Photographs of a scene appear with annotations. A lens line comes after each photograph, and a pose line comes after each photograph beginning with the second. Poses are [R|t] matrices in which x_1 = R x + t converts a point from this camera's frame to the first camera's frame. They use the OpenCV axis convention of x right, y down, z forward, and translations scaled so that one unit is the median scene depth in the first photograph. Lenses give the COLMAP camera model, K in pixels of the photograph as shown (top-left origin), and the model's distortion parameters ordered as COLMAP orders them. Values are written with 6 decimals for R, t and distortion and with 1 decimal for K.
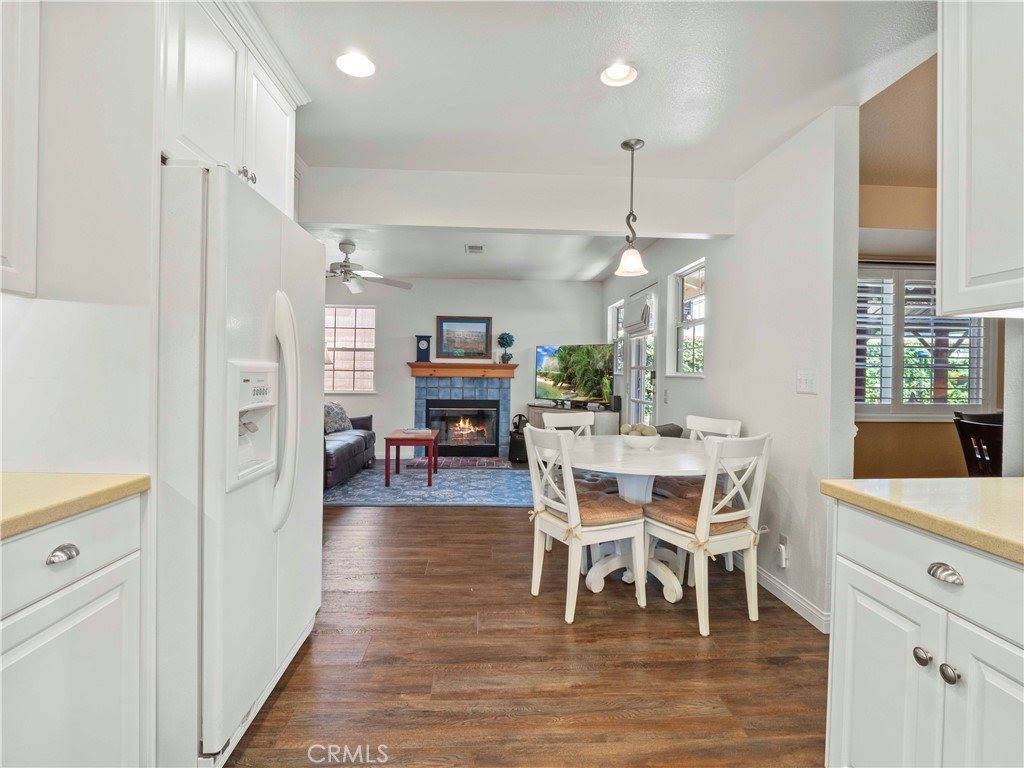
lens RADIAL K [[495.4, 0, 507.7], [0, 495.4, 373.9], [0, 0, 1]] dist [-0.013943, -0.000893]
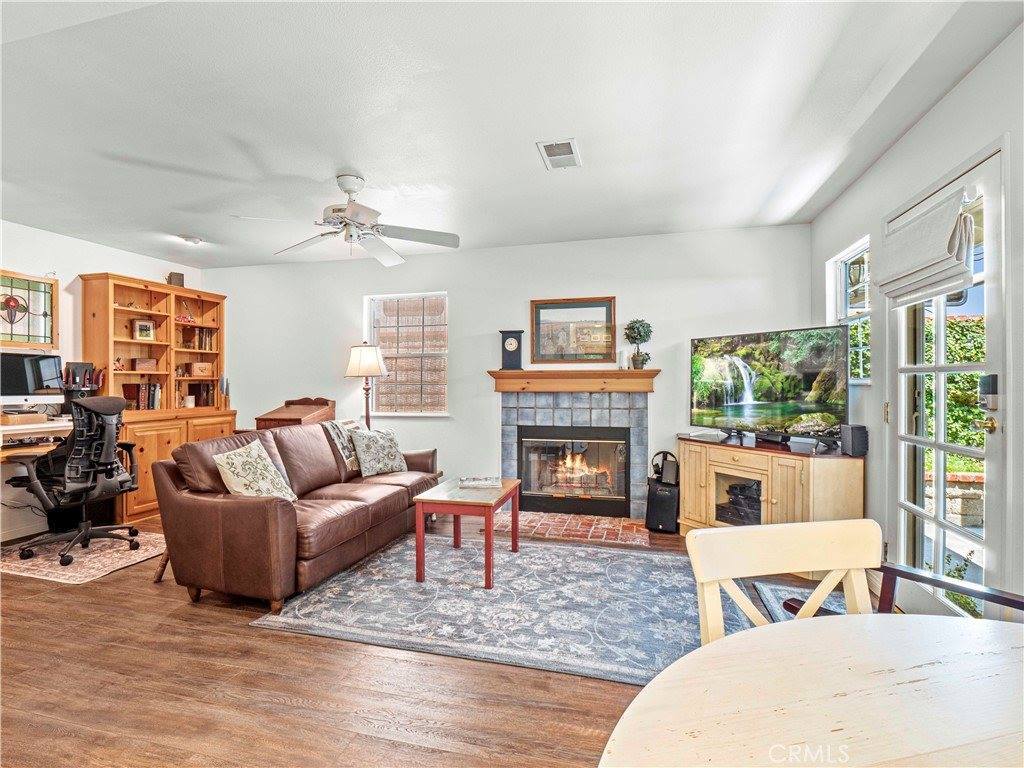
lens RADIAL K [[500.3, 0, 512.0], [0, 500.3, 384.0], [0, 0, 1]] dist [-0.002878, -0.000403]
pose [[0.954143, -0.016754, -0.298883, 0.031527], [0.016817, 0.999856, -0.002362, -0.003462], [0.298880, -0.002773, 0.954287, 0.351637]]
